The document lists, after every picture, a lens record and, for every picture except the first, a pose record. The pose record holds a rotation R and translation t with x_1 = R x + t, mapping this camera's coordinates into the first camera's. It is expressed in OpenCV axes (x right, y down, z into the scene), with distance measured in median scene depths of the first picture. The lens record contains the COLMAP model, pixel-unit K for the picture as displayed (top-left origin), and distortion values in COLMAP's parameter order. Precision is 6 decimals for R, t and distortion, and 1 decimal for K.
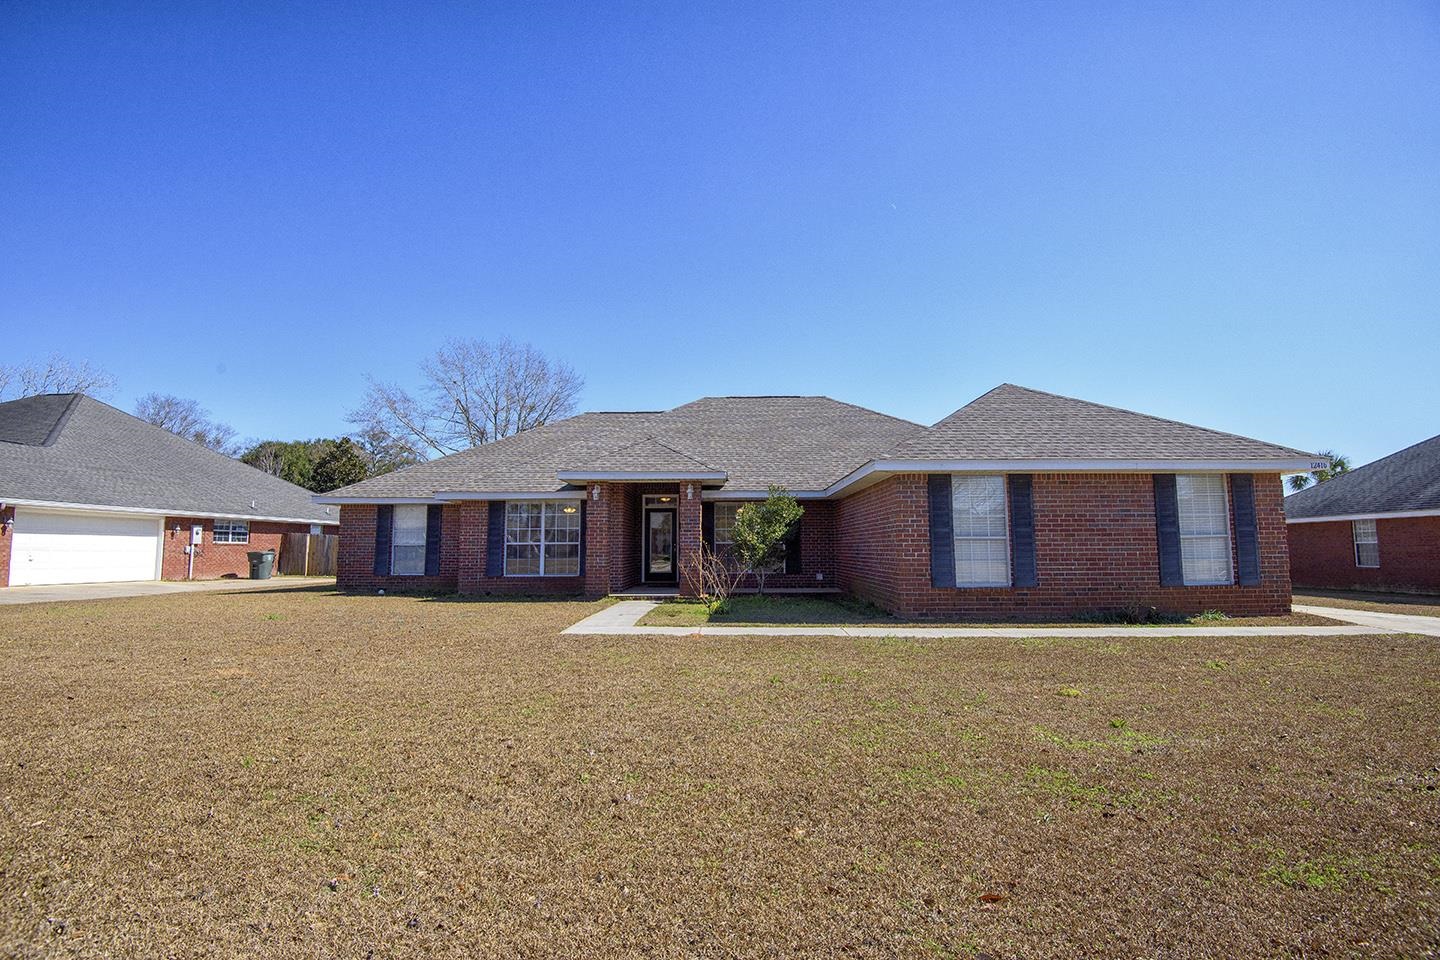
lens RADIAL K [[643.5, 0, 727.7], [0, 643.5, 473.9], [0, 0, 1]] dist [-0.014088, -0.003664]
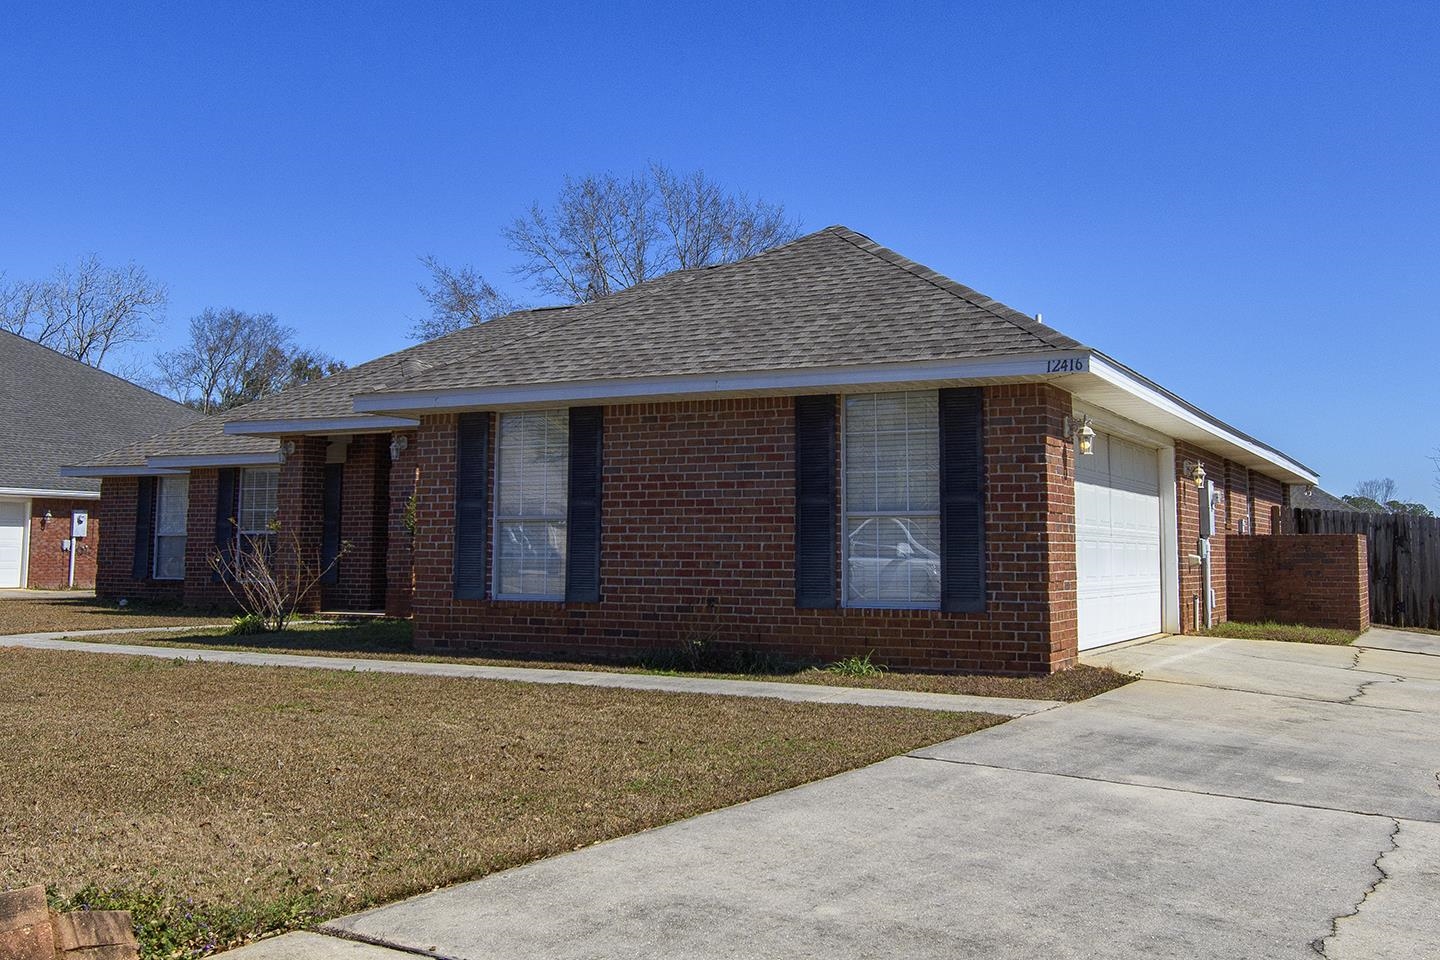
lens RADIAL K [[1314.7, 0, 702.4], [0, 1314.7, 425.4], [0, 0, 1]] dist [0.050942, 0.000000]
pose [[0.896559, -0.034889, -0.441548, 1.074544], [0.043503, 0.999009, 0.009395, 0.010331], [0.440782, -0.027632, 0.897189, -0.014026]]
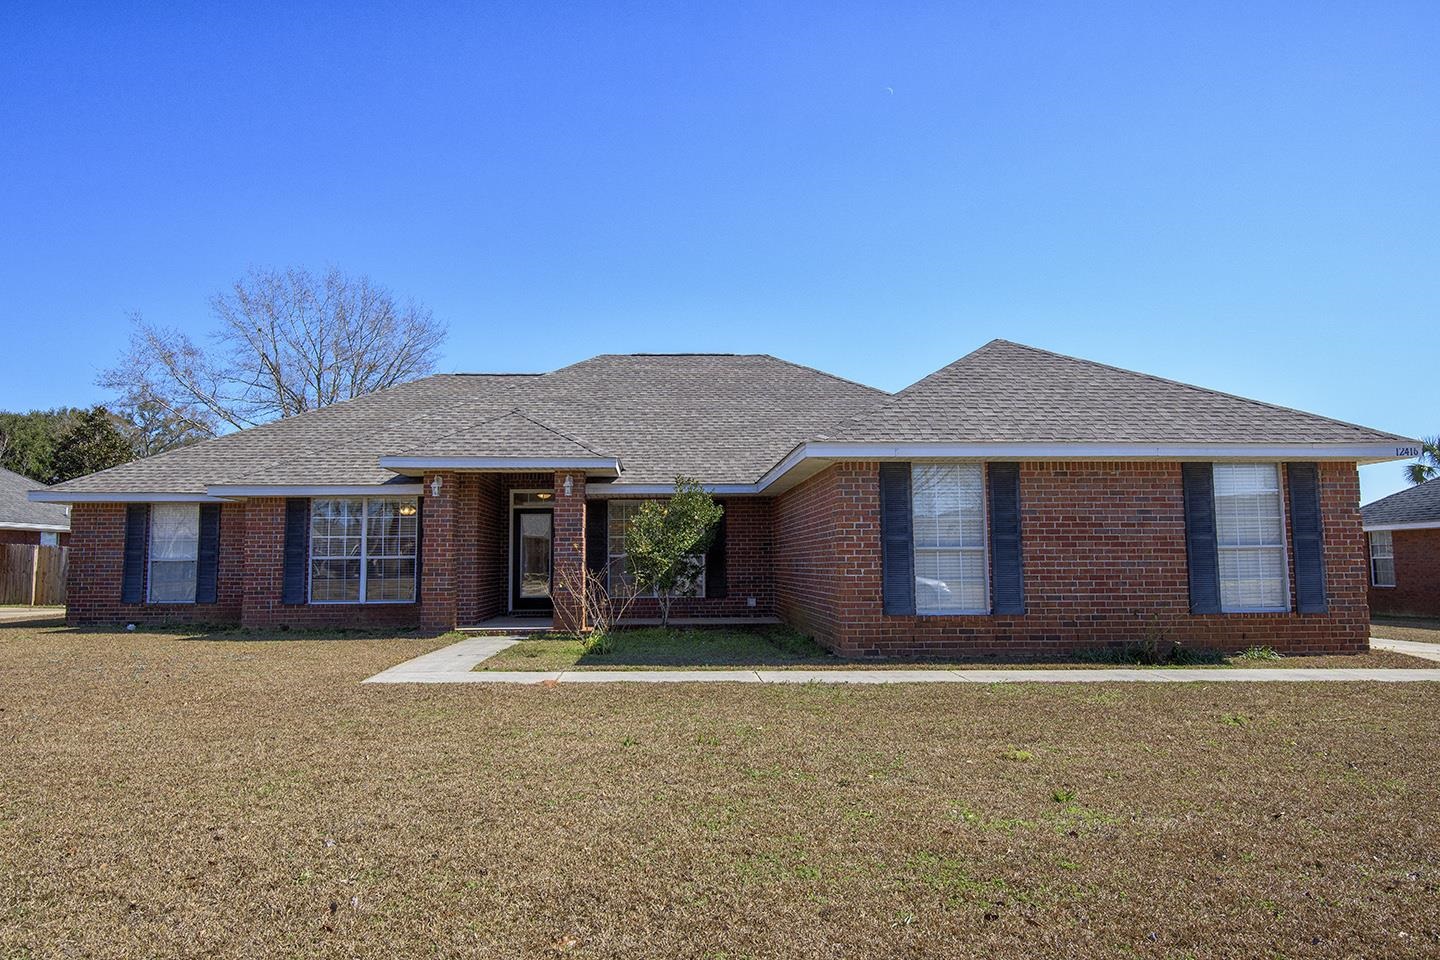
lens RADIAL K [[894.6, 0, 717.7], [0, 894.6, 468.5], [0, 0, 1]] dist [0.017751, -0.015210]
pose [[0.999178, 0.001844, 0.040494, 0.085347], [-0.002253, 0.999947, 0.010060, -0.002220], [-0.040473, -0.010143, 0.999129, -0.018088]]
